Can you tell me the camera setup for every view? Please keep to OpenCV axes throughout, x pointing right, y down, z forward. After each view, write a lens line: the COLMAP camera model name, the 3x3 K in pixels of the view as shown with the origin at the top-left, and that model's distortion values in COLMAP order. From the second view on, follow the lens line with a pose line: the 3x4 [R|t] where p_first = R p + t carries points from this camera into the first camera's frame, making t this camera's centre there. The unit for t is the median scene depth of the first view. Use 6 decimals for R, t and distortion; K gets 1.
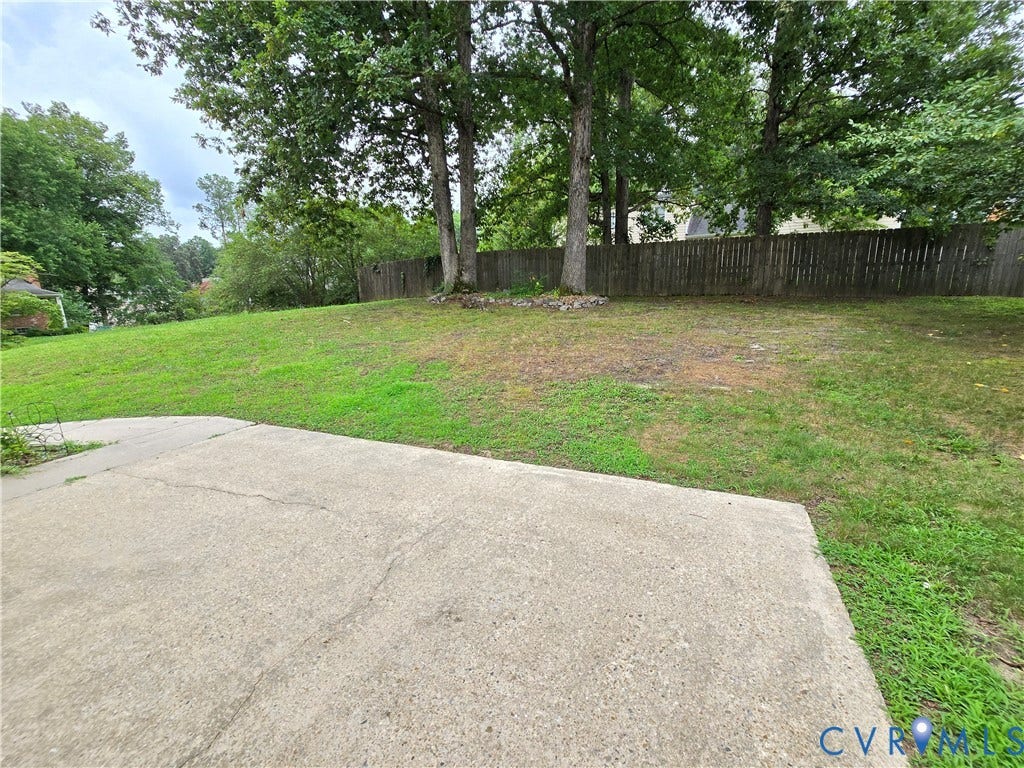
lens RADIAL K [[421.4, 0, 512.4], [0, 421.4, 382.2], [0, 0, 1]] dist [-0.004027, -0.000392]
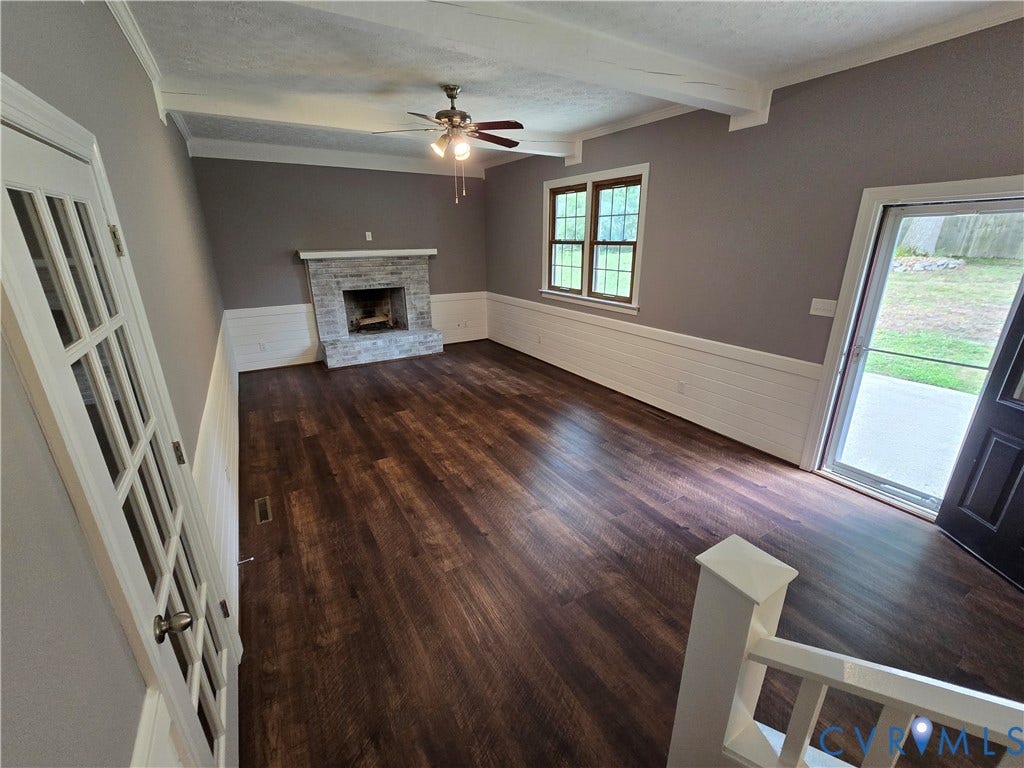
lens RADIAL K [[421.4, 0, 511.5], [0, 421.4, 378.7], [0, 0, 1]] dist [-0.004027, -0.000392]
pose [[0.829279, 0.195285, -0.523603, -0.070900], [-0.132512, 0.978949, 0.155241, 0.047041], [0.542897, -0.059354, 0.837699, -0.357919]]
